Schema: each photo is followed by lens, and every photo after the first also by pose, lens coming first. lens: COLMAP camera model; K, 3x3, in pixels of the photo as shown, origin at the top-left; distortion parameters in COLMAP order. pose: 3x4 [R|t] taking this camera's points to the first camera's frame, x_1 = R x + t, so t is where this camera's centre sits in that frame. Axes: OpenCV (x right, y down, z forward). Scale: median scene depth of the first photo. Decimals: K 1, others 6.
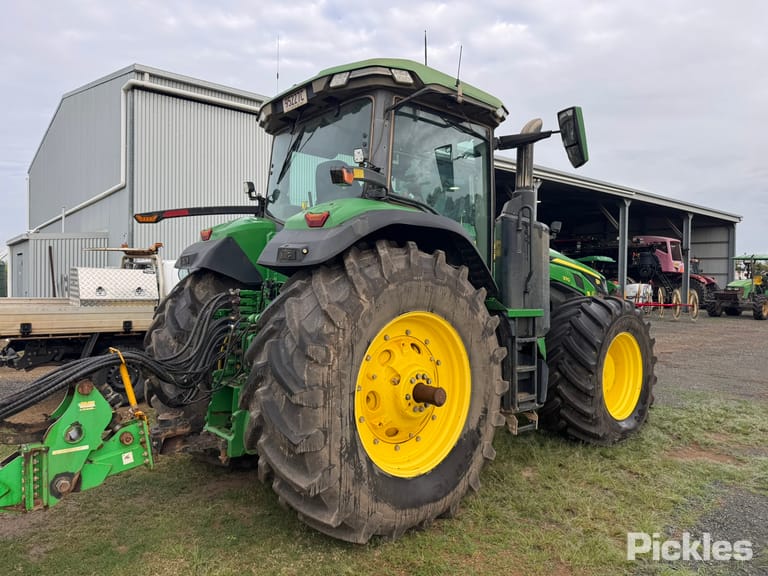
lens RADIAL K [[533.9, 0, 384.0], [0, 533.9, 288.0], [0, 0, 1]] dist [0.090168, -0.138144]
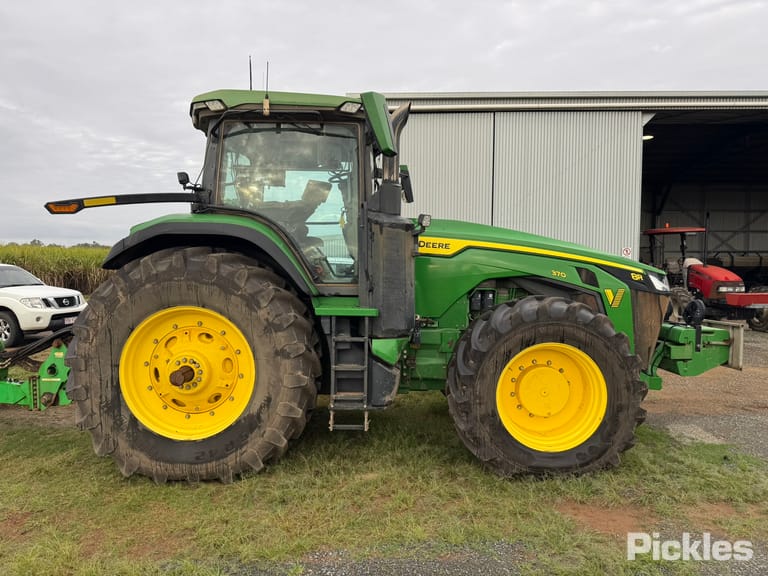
lens RADIAL K [[533.9, 0, 384.0], [0, 533.9, 288.0], [0, 0, 1]] dist [0.090168, -0.138144]
pose [[0.756417, 0.019942, -0.653786, 1.203649], [-0.001123, 0.999573, 0.029191, -0.033293], [0.654089, -0.021346, 0.756116, 0.377298]]
